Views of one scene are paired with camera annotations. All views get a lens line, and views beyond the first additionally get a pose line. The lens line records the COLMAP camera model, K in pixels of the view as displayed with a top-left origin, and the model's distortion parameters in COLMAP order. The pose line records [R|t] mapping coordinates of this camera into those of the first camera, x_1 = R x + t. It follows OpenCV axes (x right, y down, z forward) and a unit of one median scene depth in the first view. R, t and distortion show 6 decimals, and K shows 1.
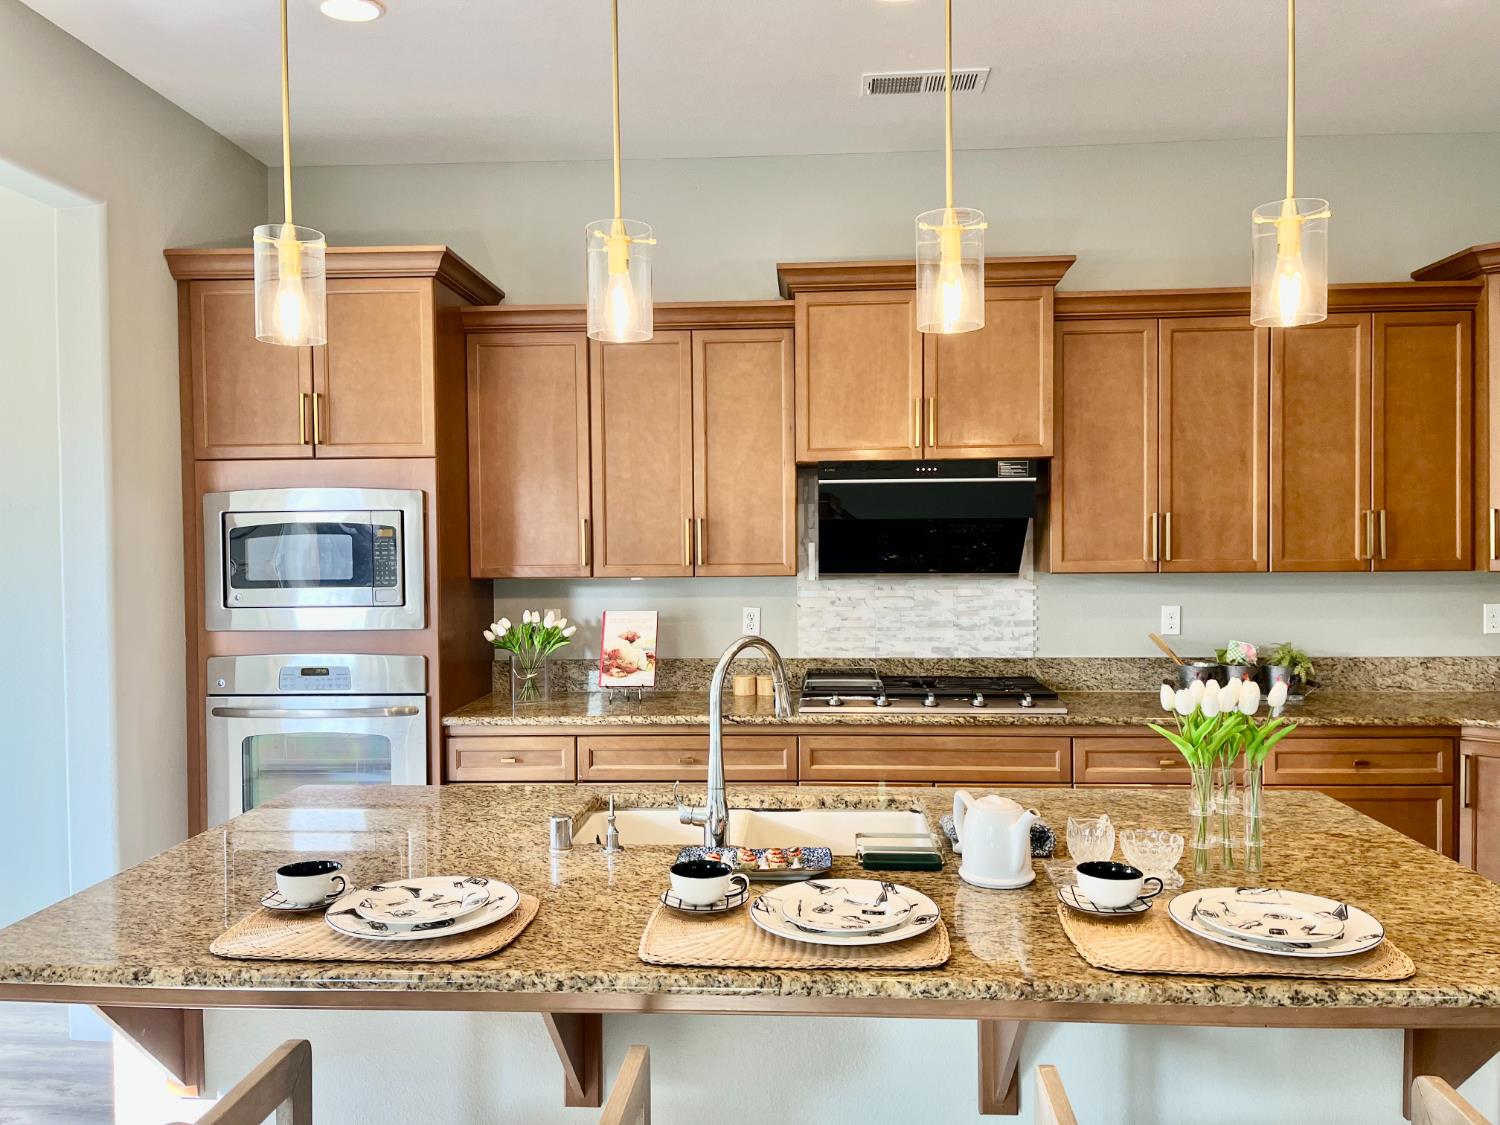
lens RADIAL K [[1143.6, 0, 743.5], [0, 1143.6, 560.2], [0, 0, 1]] dist [0.096487, -0.124132]
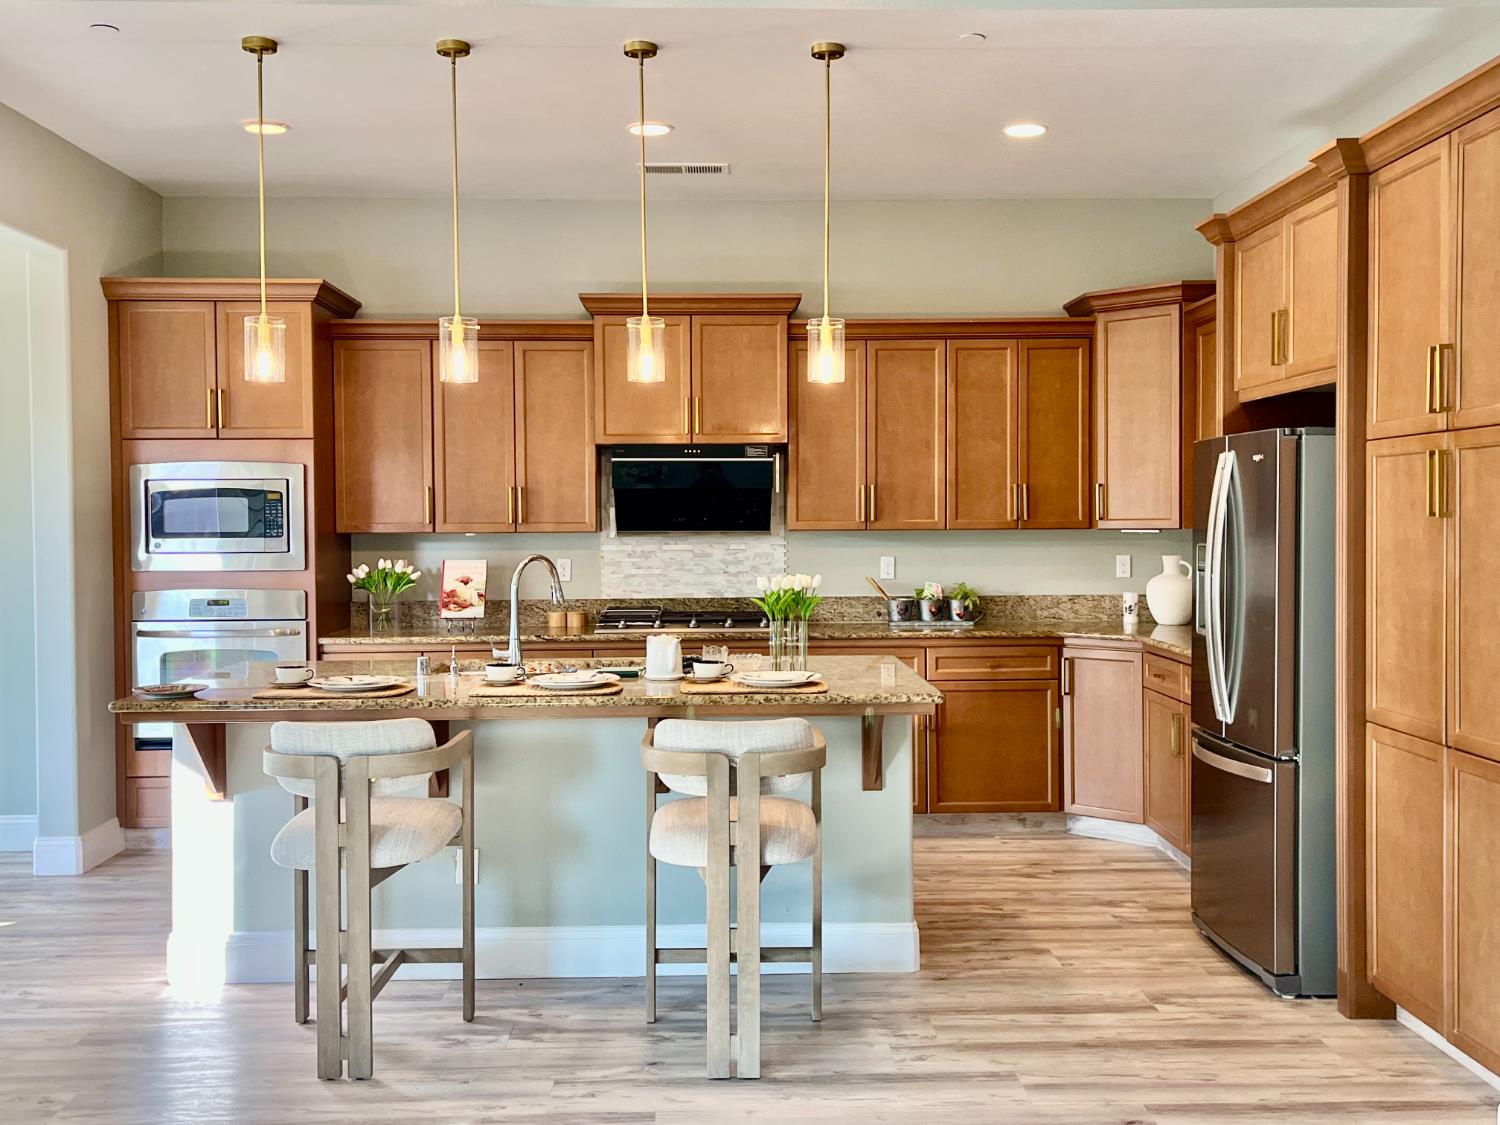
lens RADIAL K [[1428.4, 0, 752.6], [0, 1428.4, 543.9], [0, 0, 1]] dist [0.077870, -0.010167]
pose [[0.995096, 0.001979, 0.098891, 0.063636], [-0.001973, 0.999998, -0.000163, 0.027629], [-0.098891, -0.000033, 0.995098, -0.635496]]
